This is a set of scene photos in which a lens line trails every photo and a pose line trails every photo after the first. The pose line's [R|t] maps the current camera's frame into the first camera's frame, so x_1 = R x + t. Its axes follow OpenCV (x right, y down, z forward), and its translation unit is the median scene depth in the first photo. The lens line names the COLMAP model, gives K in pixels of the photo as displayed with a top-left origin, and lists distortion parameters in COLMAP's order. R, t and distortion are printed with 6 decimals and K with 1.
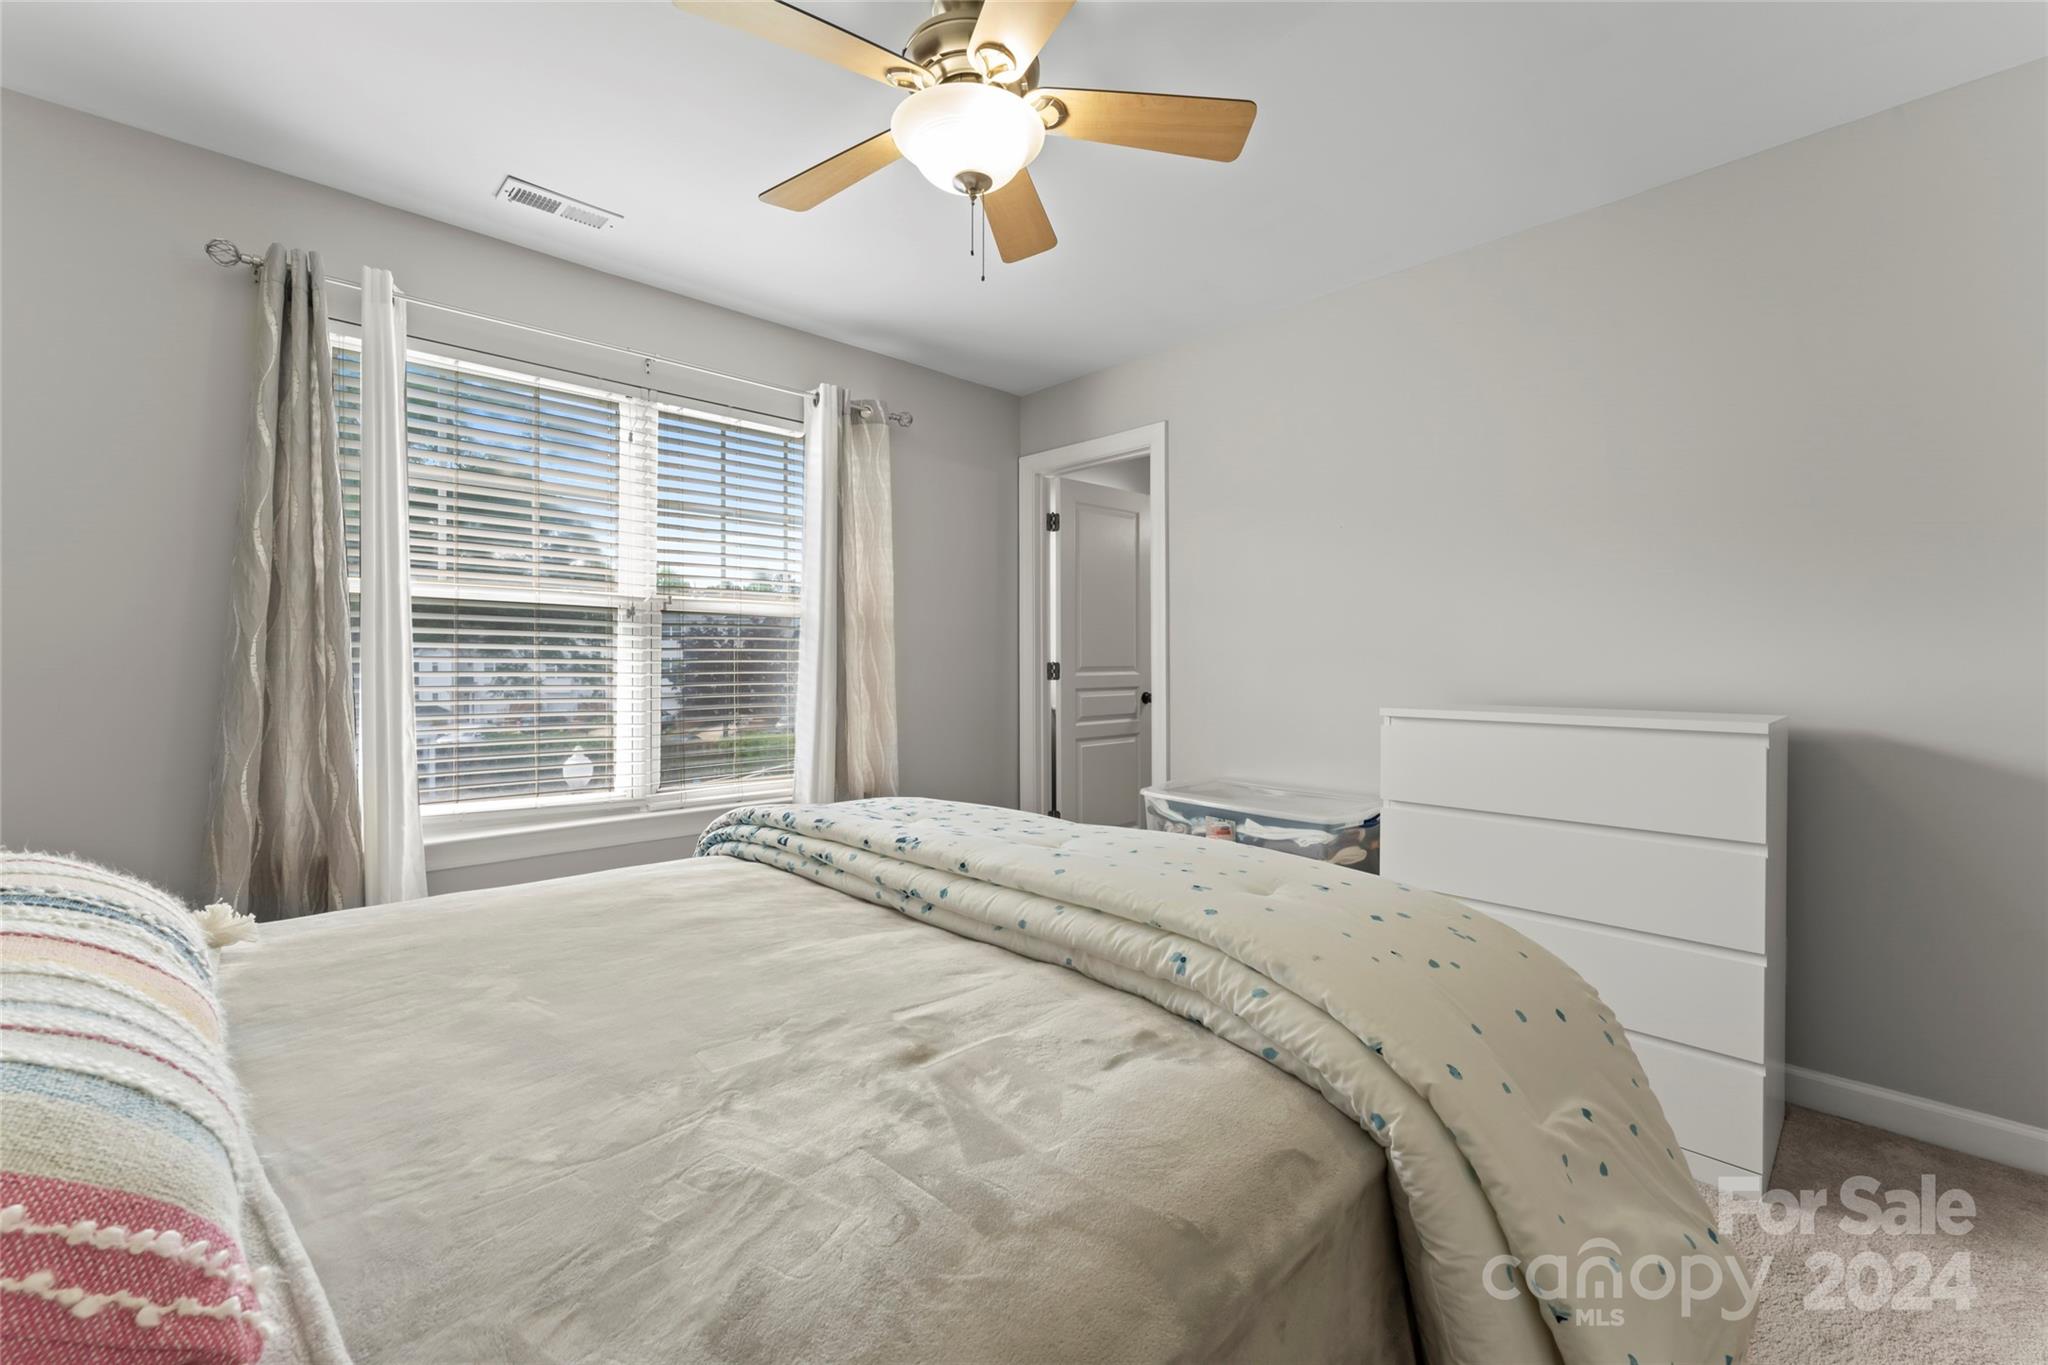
lens RADIAL K [[875.3, 0, 1024.0], [0, 875.3, 682.5], [0, 0, 1]] dist [-0.000150, -0.000004]
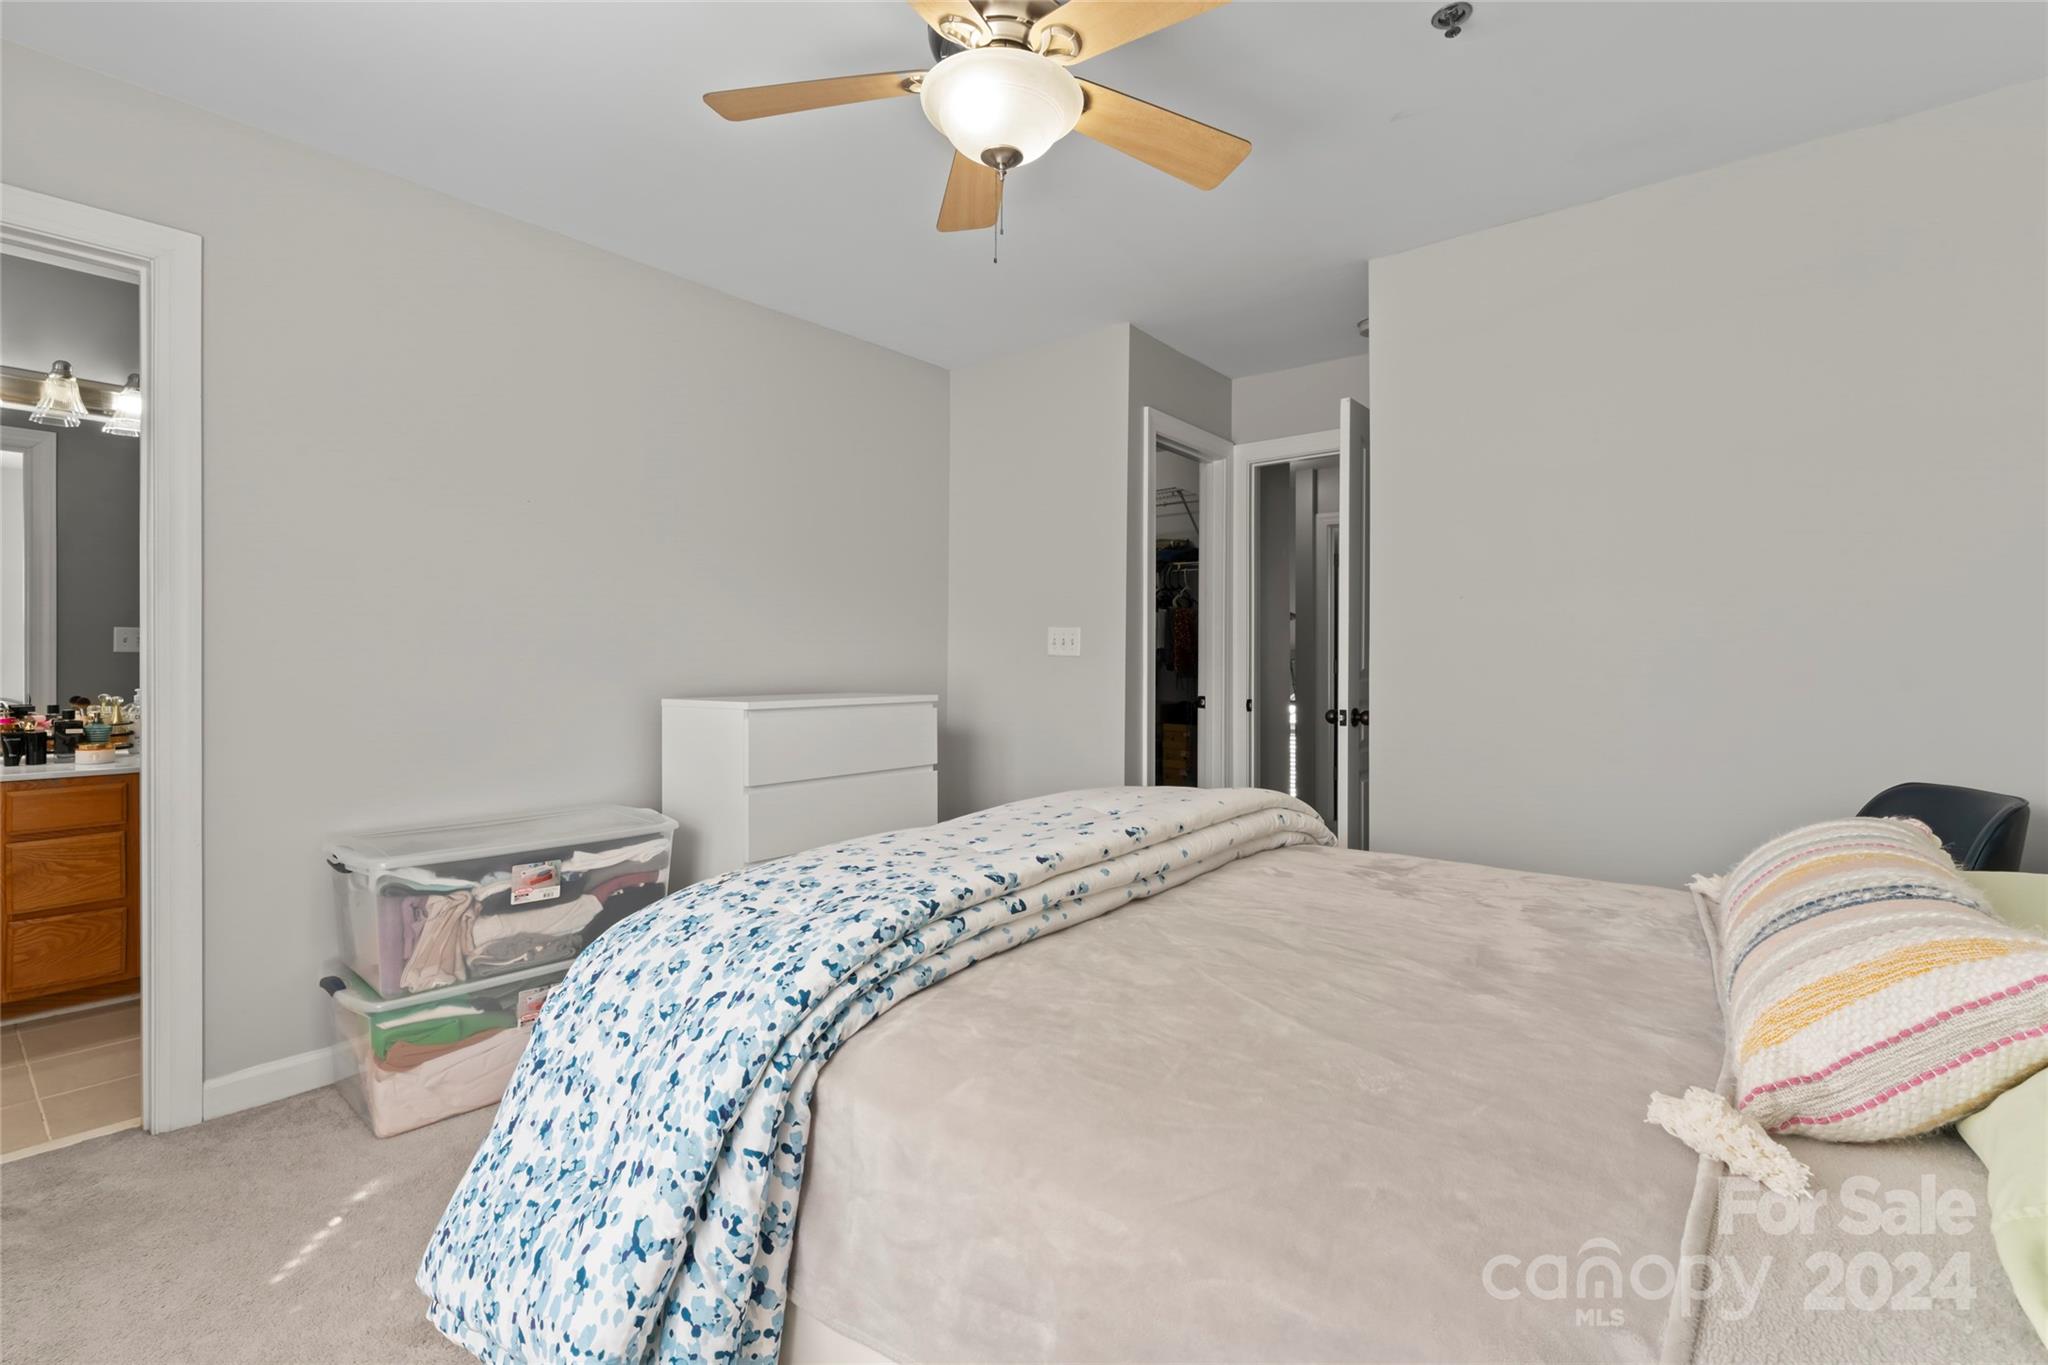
lens RADIAL K [[907.8, 0, 1024.0], [0, 907.8, 682.5], [0, 0, 1]] dist [-0.000116, -0.000011]
pose [[-0.143784, -0.021633, 0.989373, -1.094228], [0.021077, 0.999467, 0.024917, -0.028492], [-0.989385, 0.024436, -0.143252, 1.169215]]
